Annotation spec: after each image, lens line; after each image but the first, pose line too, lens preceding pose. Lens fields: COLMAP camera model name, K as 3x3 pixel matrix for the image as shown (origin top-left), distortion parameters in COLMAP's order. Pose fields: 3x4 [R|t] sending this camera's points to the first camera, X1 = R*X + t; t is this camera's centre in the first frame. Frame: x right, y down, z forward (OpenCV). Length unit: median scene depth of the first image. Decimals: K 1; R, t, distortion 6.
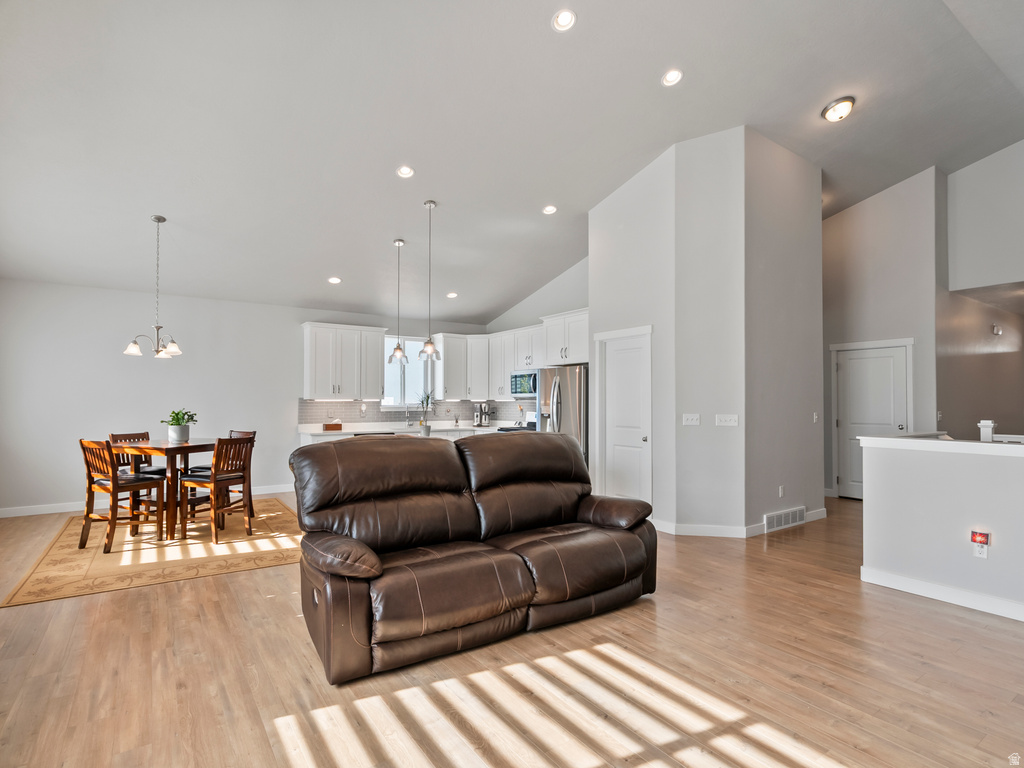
lens RADIAL K [[527.9, 0, 512.7], [0, 527.9, 393.3], [0, 0, 1]] dist [-0.003140, 0.001219]
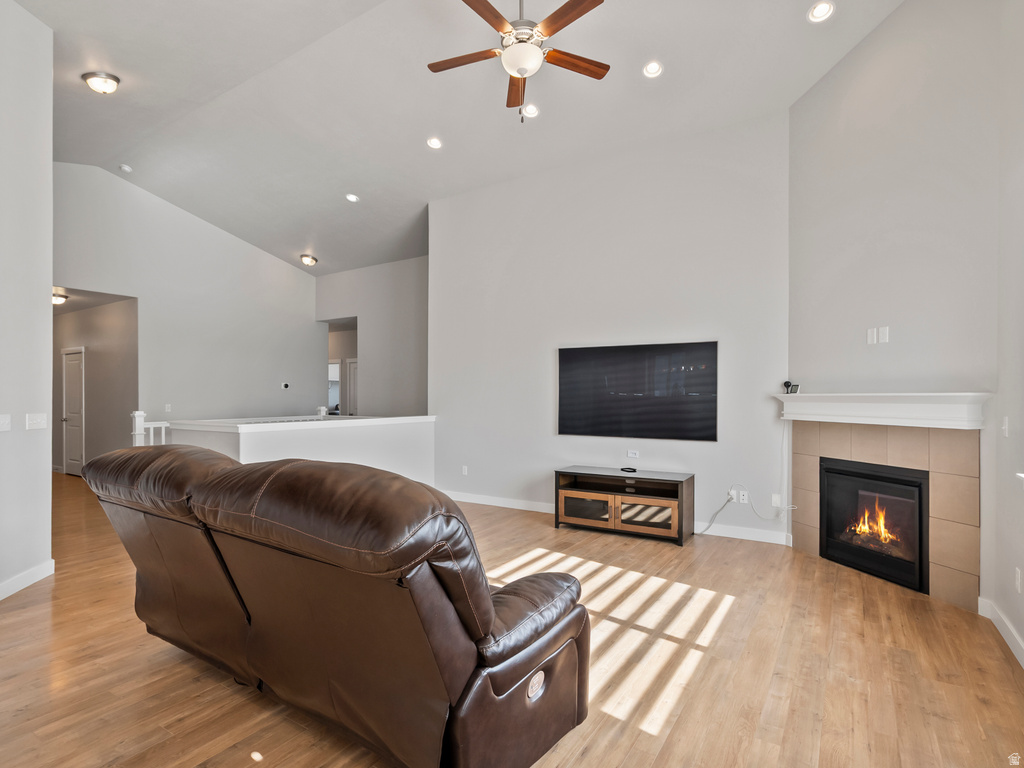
lens RADIAL K [[535.2, 0, 507.2], [0, 535.2, 397.2], [0, 0, 1]] dist [-0.001774, 0.000494]
pose [[-0.382955, -0.002098, 0.923764, -0.516639], [-0.013839, 0.999898, -0.003467, 0.011164], [-0.923663, -0.014112, -0.382945, 0.679750]]
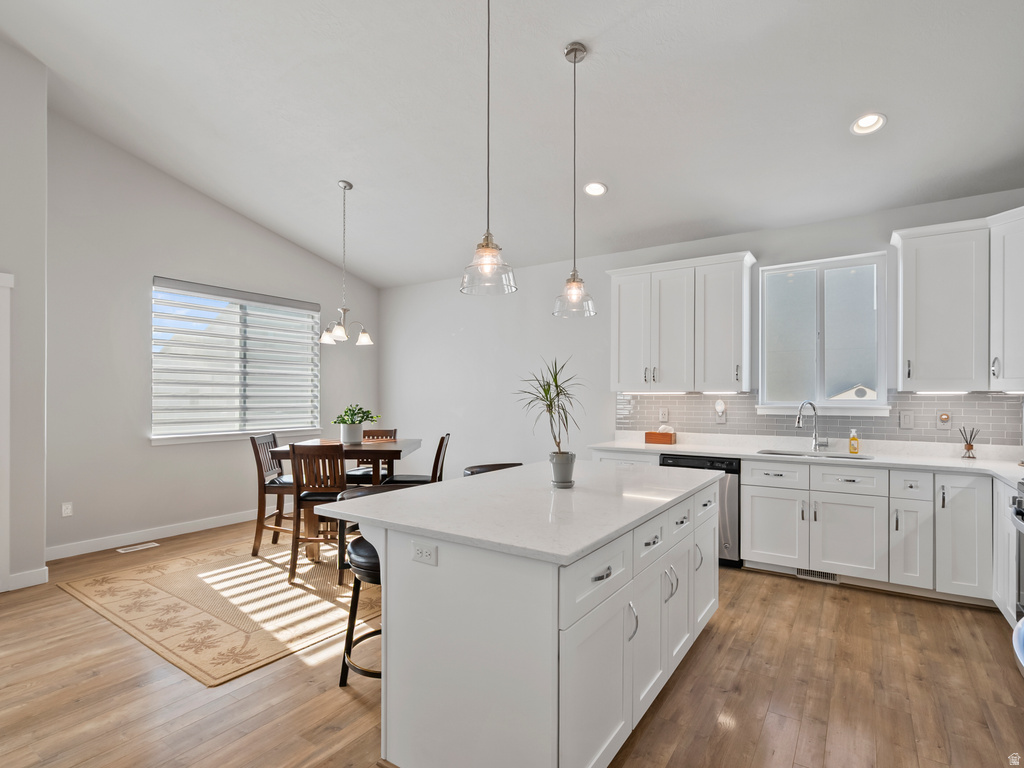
lens RADIAL K [[516.0, 0, 512.3], [0, 516.0, 417.8], [0, 0, 1]] dist [-0.017288, 0.000126]
pose [[0.383076, 0.037335, -0.922962, 0.221212], [0.013649, 0.998845, 0.046069, 0.017284], [0.923616, -0.030246, 0.382124, 0.955422]]
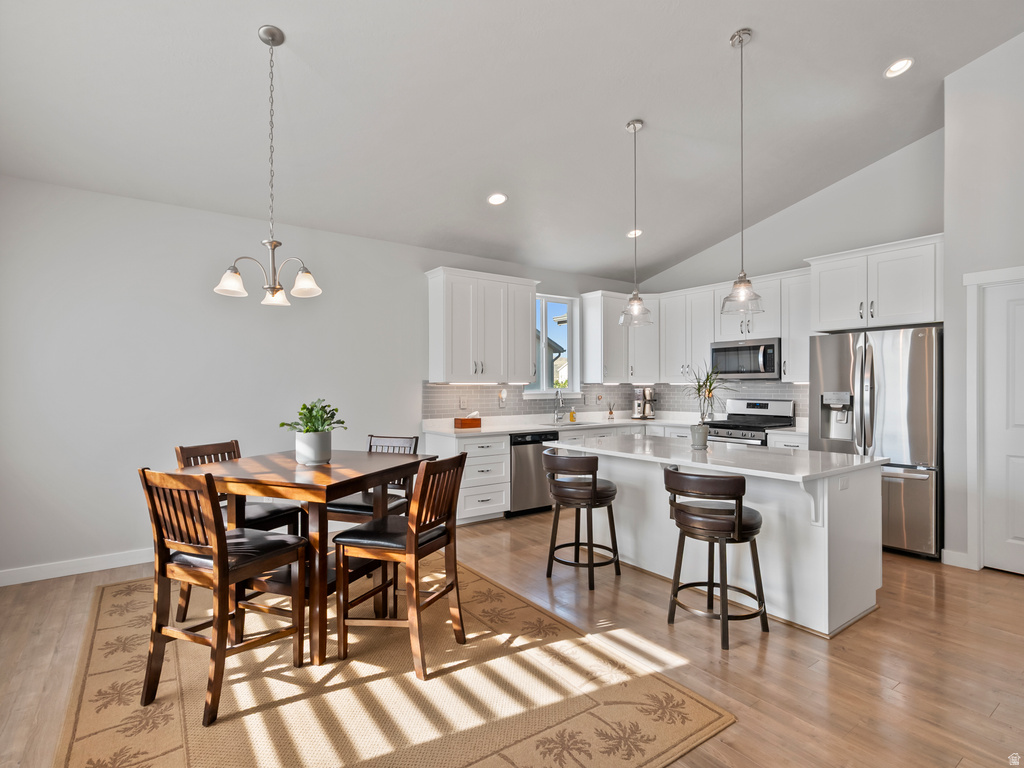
lens RADIAL K [[521.9, 0, 513.4], [0, 521.9, 385.7], [0, 0, 1]] dist [-0.002564, 0.001025]
pose [[0.999696, -0.001722, 0.024614, -0.458764], [0.001326, 0.999870, 0.016089, 0.007333], [-0.024638, -0.016052, 0.999568, 0.487526]]
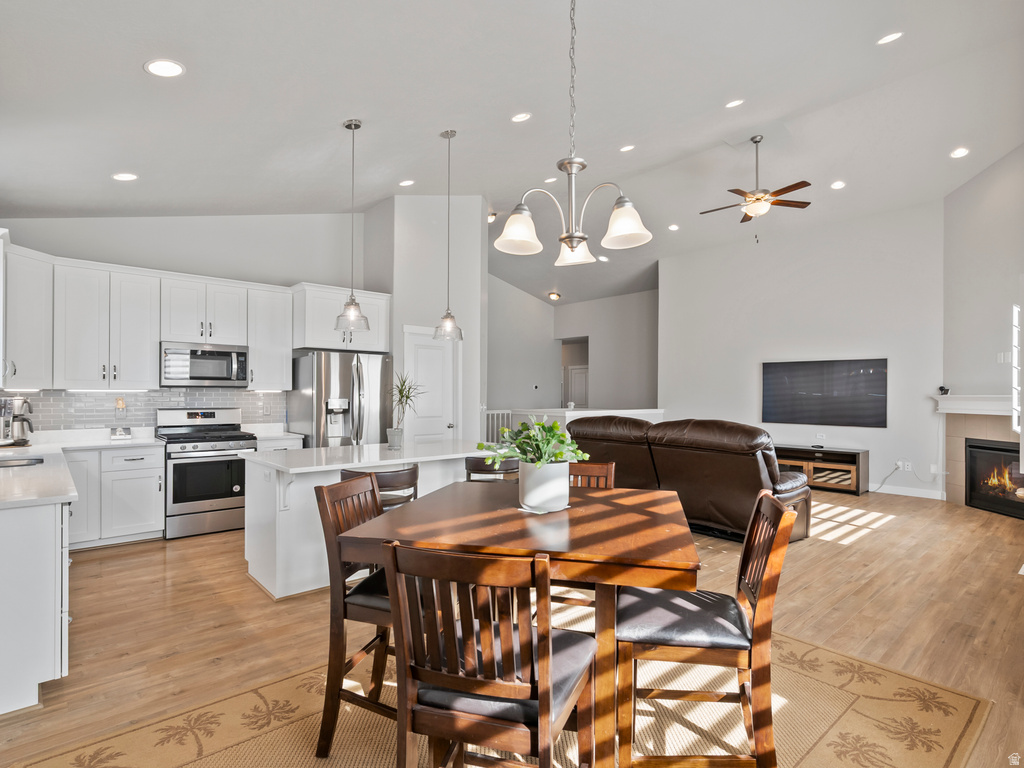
lens RADIAL K [[527.9, 0, 512.7], [0, 527.9, 393.3], [0, 0, 1]] dist [-0.003140, 0.001219]
pose [[-0.122339, 0.001253, 0.992488, -1.015542], [-0.019654, 0.999800, -0.003685, 0.017083], [-0.992294, -0.019958, -0.122290, 1.097646]]
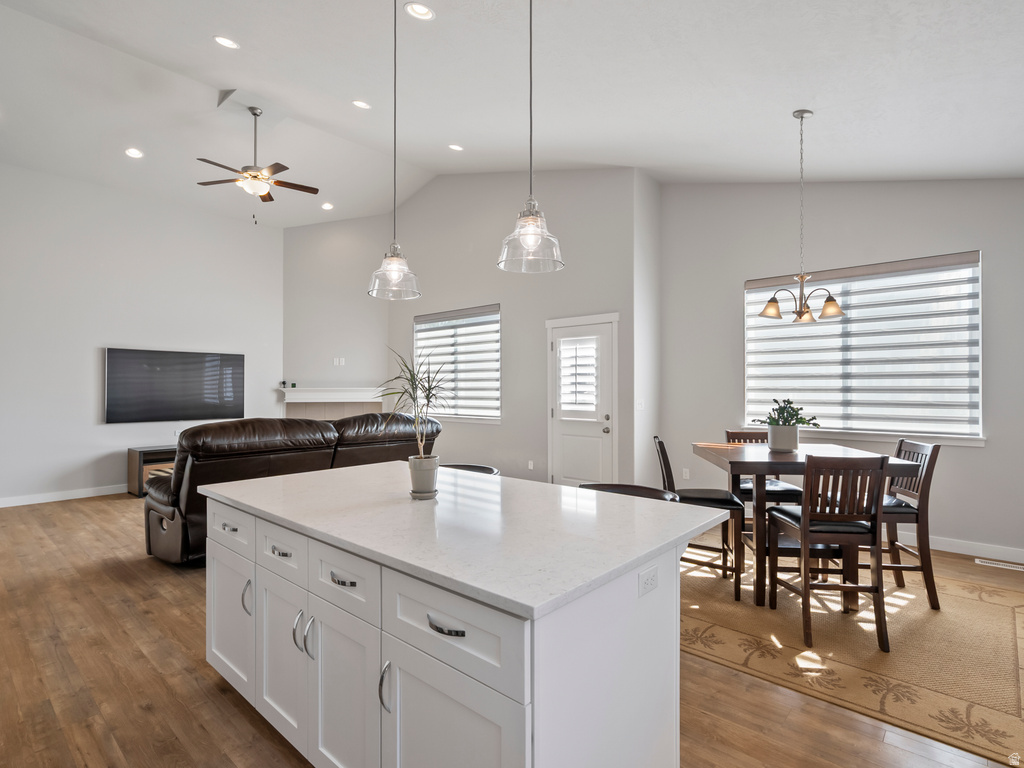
lens RADIAL K [[521.9, 0, 513.4], [0, 521.9, 385.7], [0, 0, 1]] dist [-0.002564, 0.001025]
pose [[-0.971548, 0.000745, -0.236842, -0.163791], [0.005641, 0.999784, -0.019994, 0.024156], [0.236776, -0.020761, -0.971343, 1.590009]]
